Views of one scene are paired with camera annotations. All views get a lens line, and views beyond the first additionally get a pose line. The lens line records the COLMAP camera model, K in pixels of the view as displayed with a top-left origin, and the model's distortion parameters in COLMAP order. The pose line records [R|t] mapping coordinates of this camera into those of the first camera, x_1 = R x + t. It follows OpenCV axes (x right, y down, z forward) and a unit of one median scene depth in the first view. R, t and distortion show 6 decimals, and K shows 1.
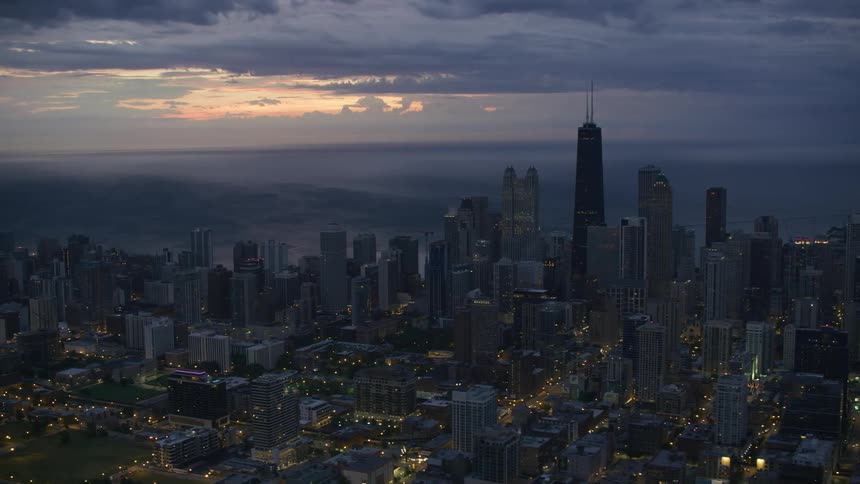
lens RADIAL K [[1099.0, 0, 430.0], [0, 1099.0, 242.0], [0, 0, 1]] dist [-0.266244, 0.413889]
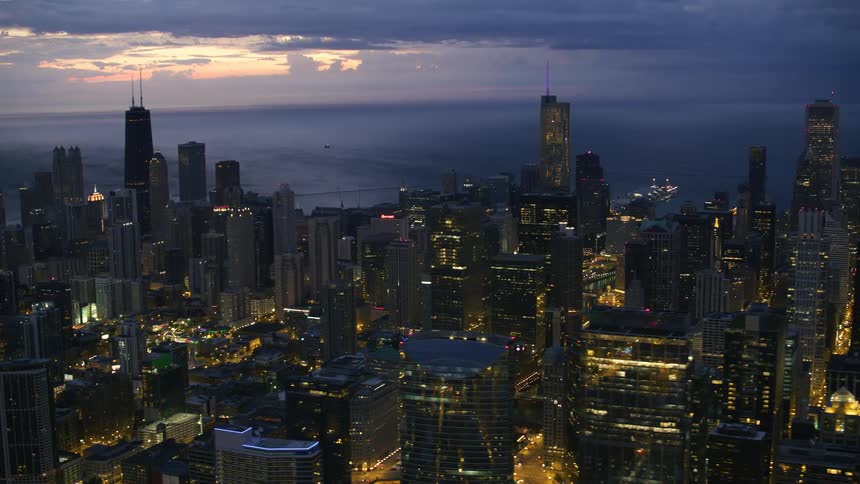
lens RADIAL K [[1099.0, 0, 430.0], [0, 1099.0, 242.0], [0, 0, 1]] dist [-0.266244, 0.413889]
pose [[0.999115, -0.012689, 0.040096, 0.437749], [0.011074, 0.999128, 0.040248, -0.008095], [-0.040572, -0.039768, 0.998385, -0.176851]]
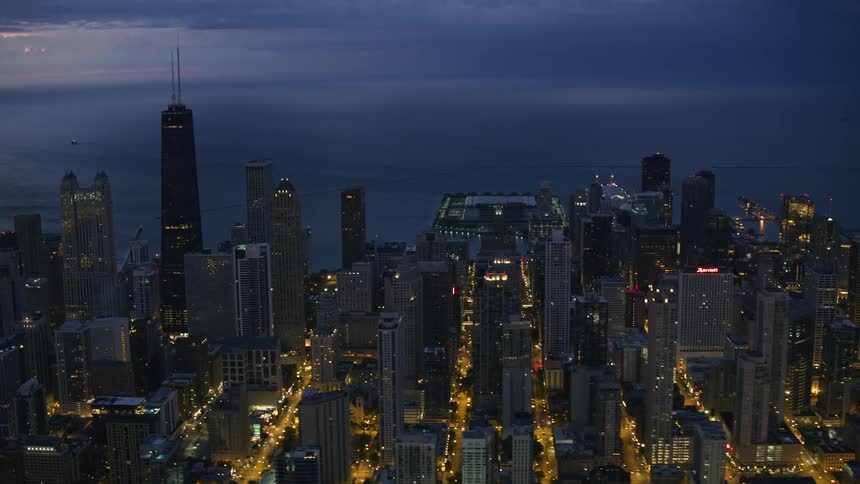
lens RADIAL K [[1099.0, 0, 430.0], [0, 1099.0, 242.0], [0, 0, 1]] dist [-0.266244, 0.413889]
pose [[0.921443, -0.067100, 0.382676, 0.020587], [0.044165, 0.996679, 0.068416, -0.062919], [-0.385996, -0.046141, 0.921346, 0.277714]]
